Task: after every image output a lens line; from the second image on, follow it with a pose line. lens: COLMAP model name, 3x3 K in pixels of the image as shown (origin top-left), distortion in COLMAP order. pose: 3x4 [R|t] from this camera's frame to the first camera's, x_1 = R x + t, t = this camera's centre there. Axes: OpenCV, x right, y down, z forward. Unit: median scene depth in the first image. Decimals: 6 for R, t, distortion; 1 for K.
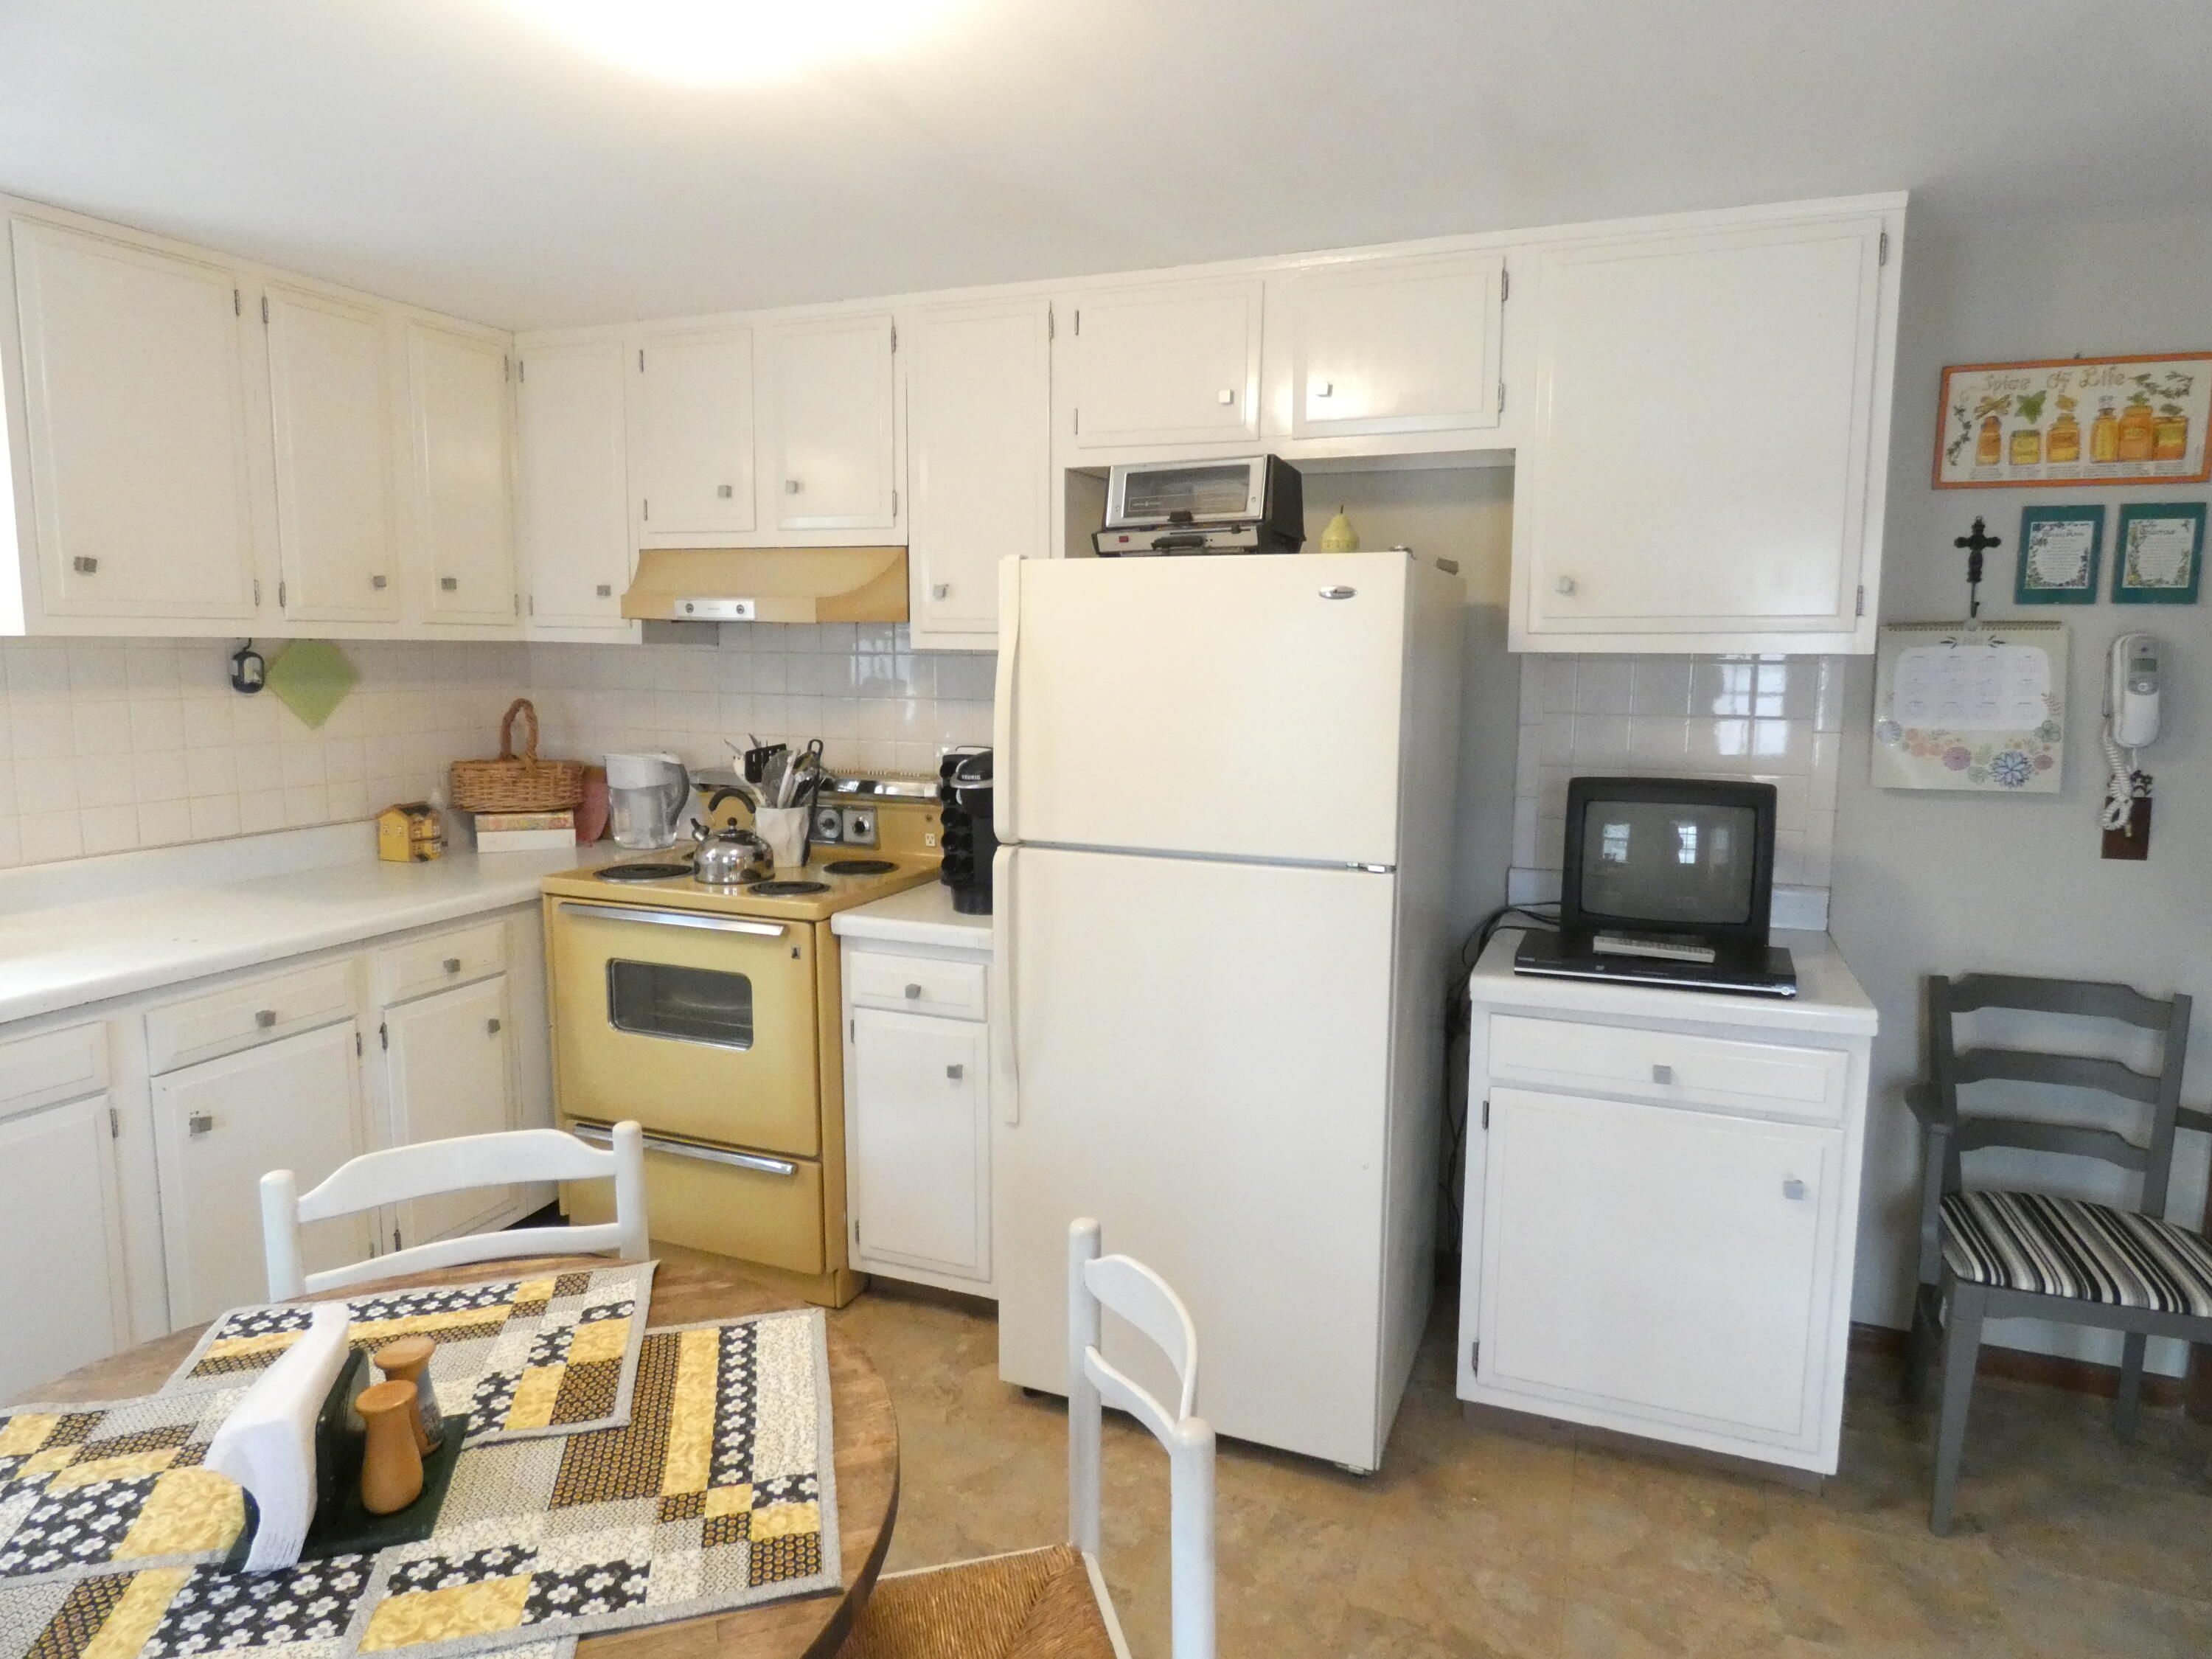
lens RADIAL K [[1313.6, 0, 1106.0], [0, 1313.6, 829.5], [0, 0, 1]] dist [0.000596, 0.005641]
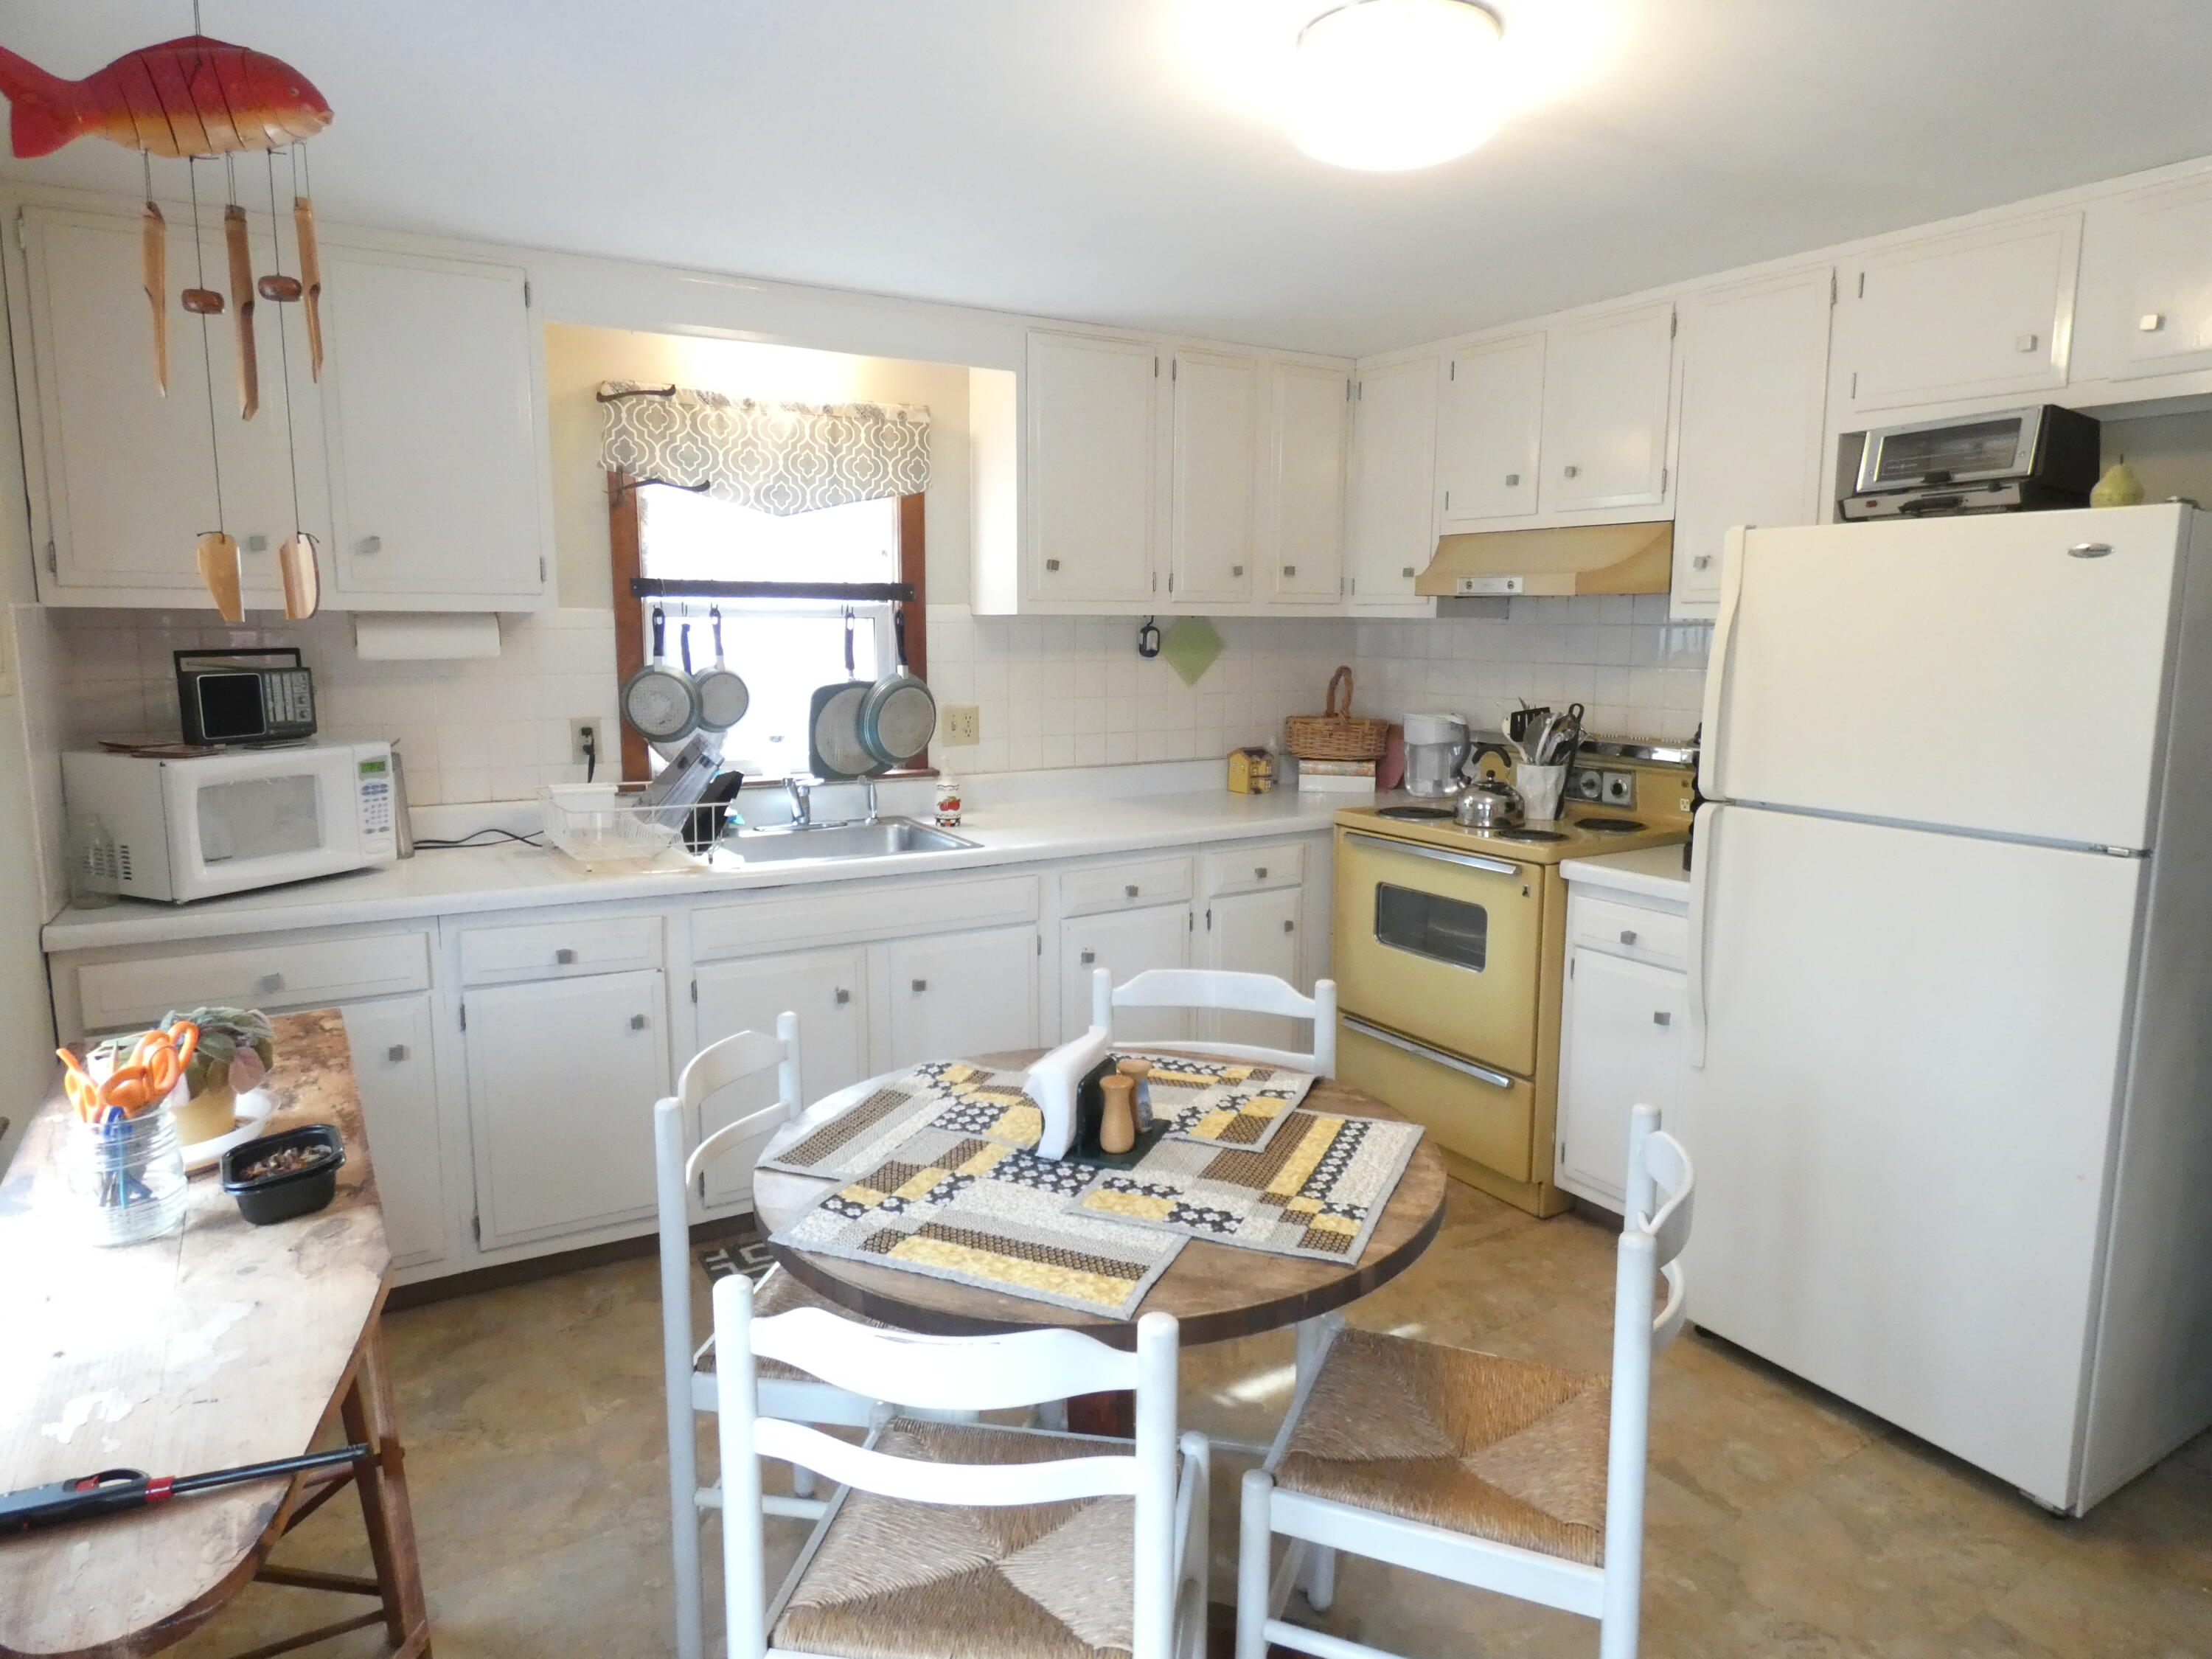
lens RADIAL K [[1320.8, 0, 1106.0], [0, 1320.8, 829.5], [0, 0, 1]] dist [0.000032, -0.024164]
pose [[0.798527, 0.083537, -0.596134, 0.169250], [-0.074990, 0.996414, 0.039179, 0.028065], [0.597269, 0.013418, 0.801928, -0.136625]]
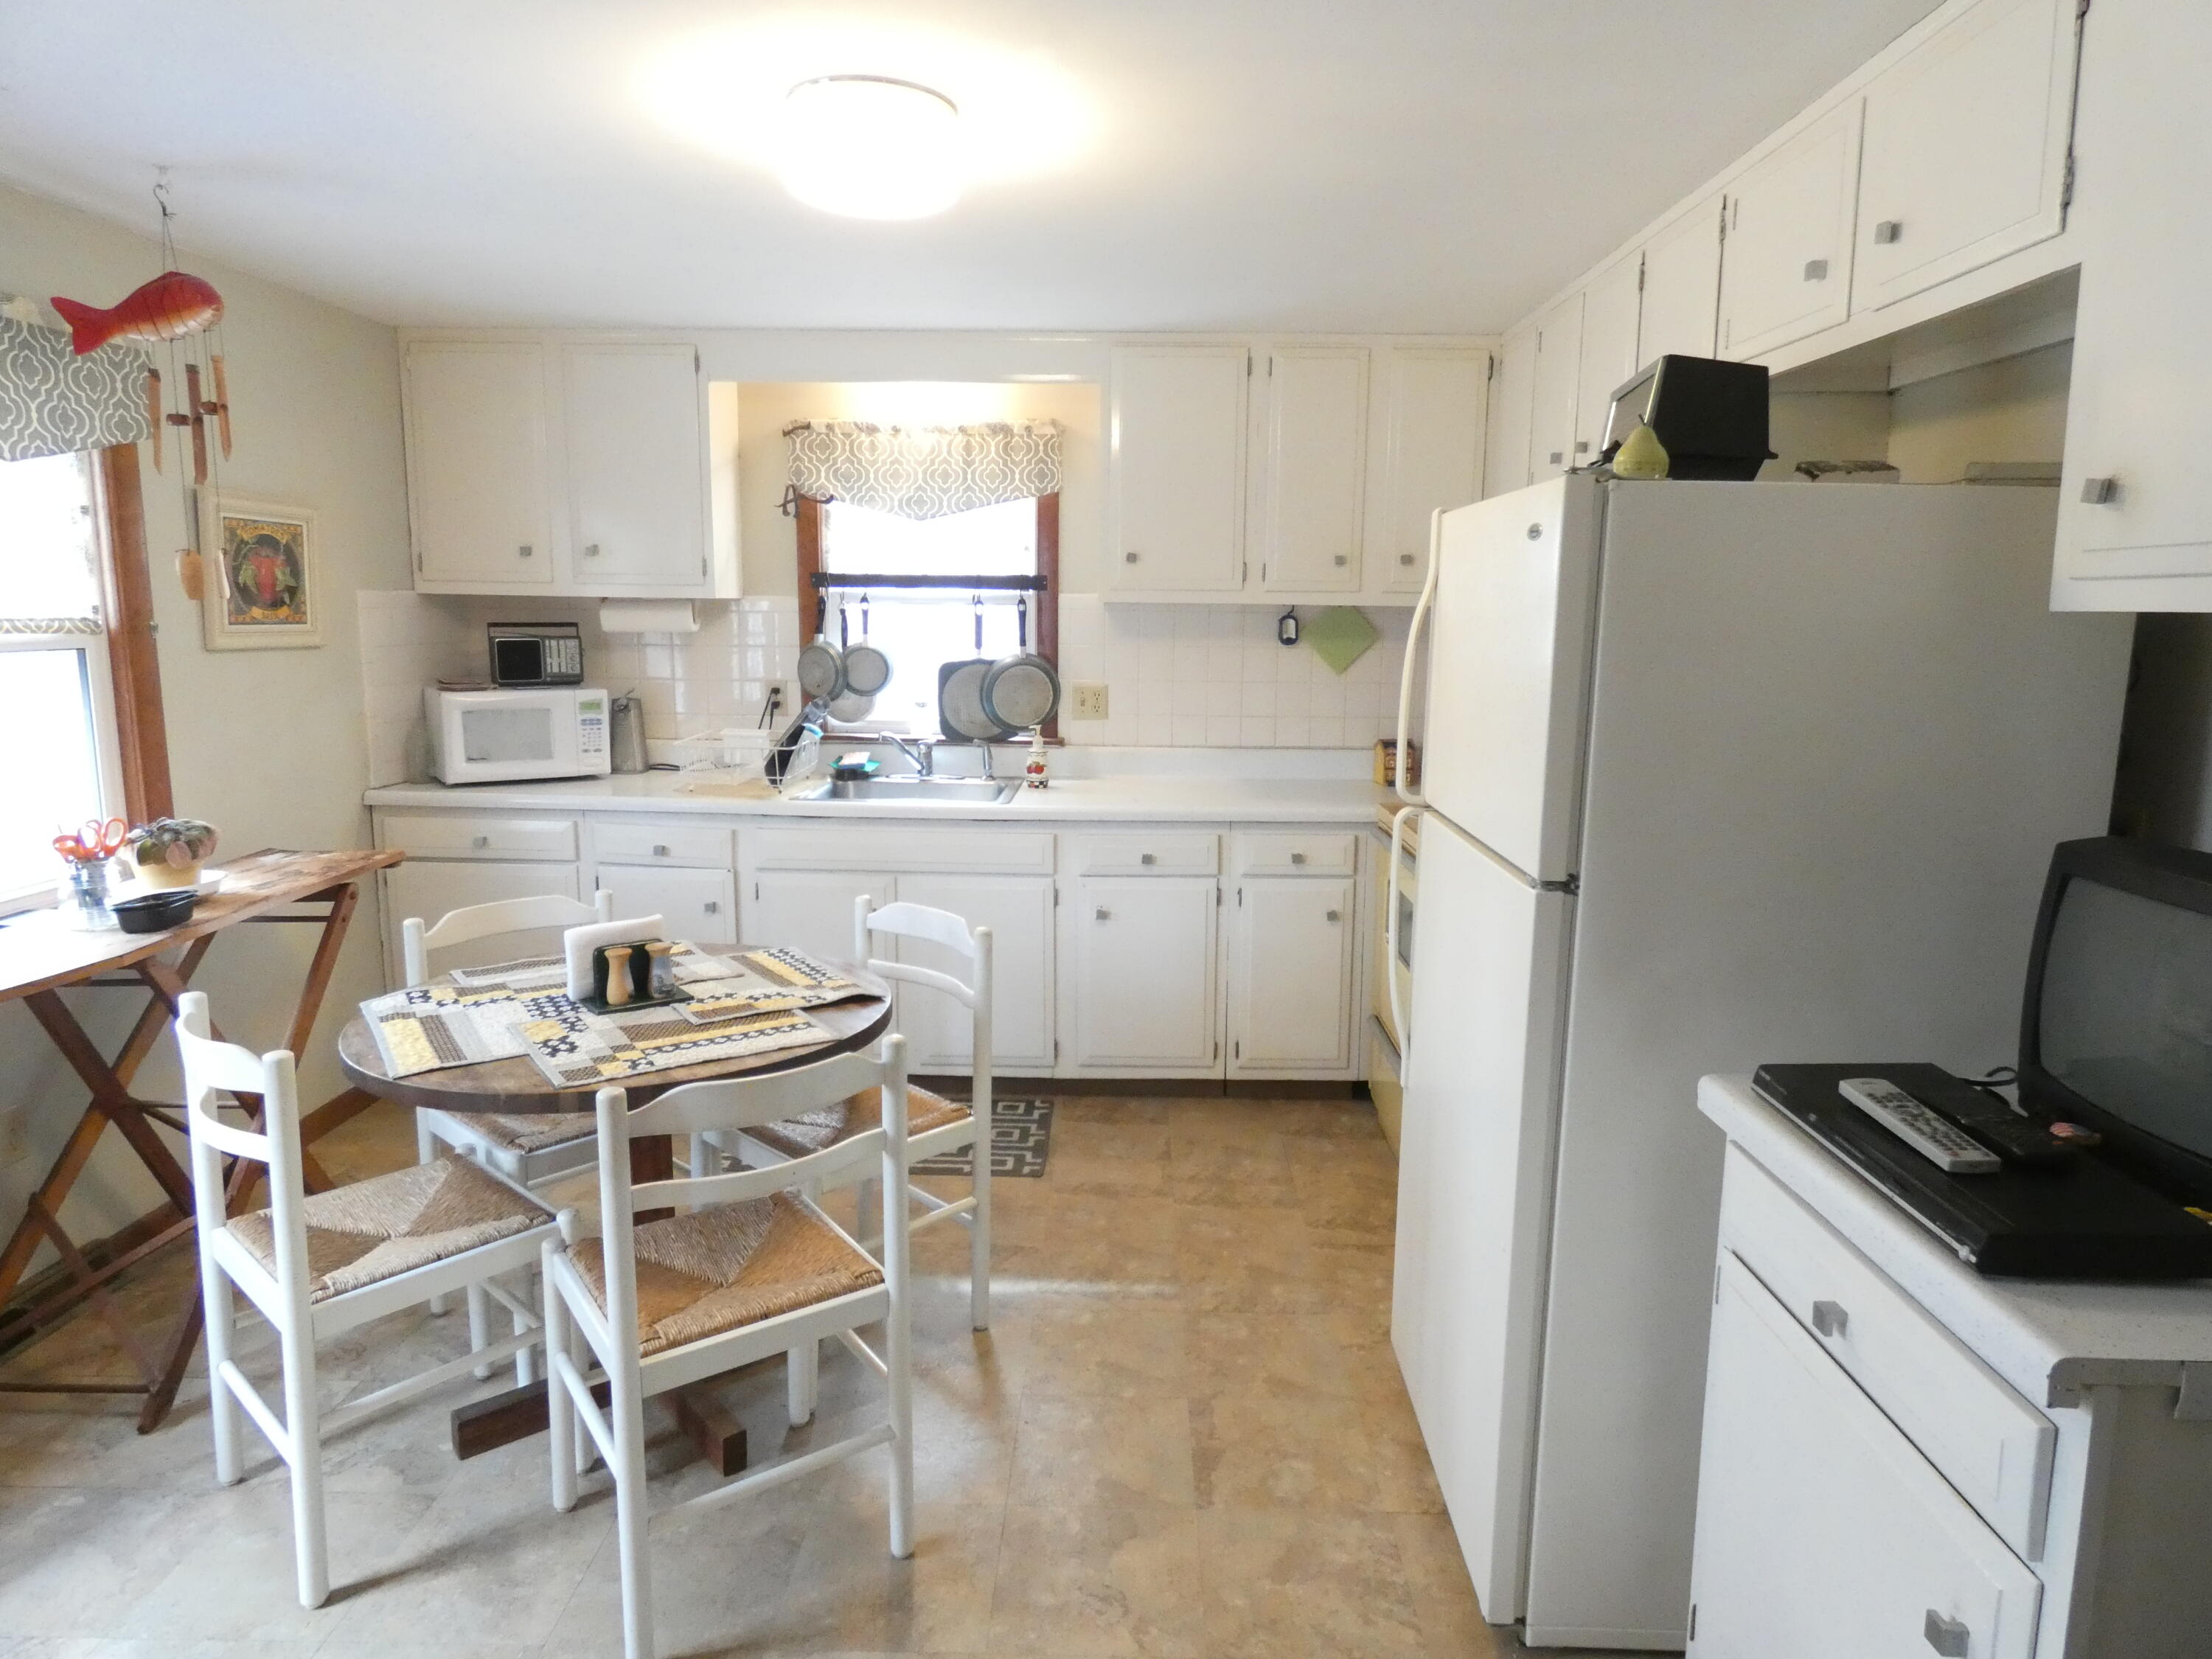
lens RADIAL K [[1305.8, 0, 1100.9], [0, 1305.8, 837.7], [0, 0, 1]] dist [-0.002612, -0.026643]
pose [[0.353983, 0.152084, -0.922803, 0.740042], [-0.133713, 0.984783, 0.111007, -0.039599], [0.925644, 0.084096, 0.368933, 0.419986]]
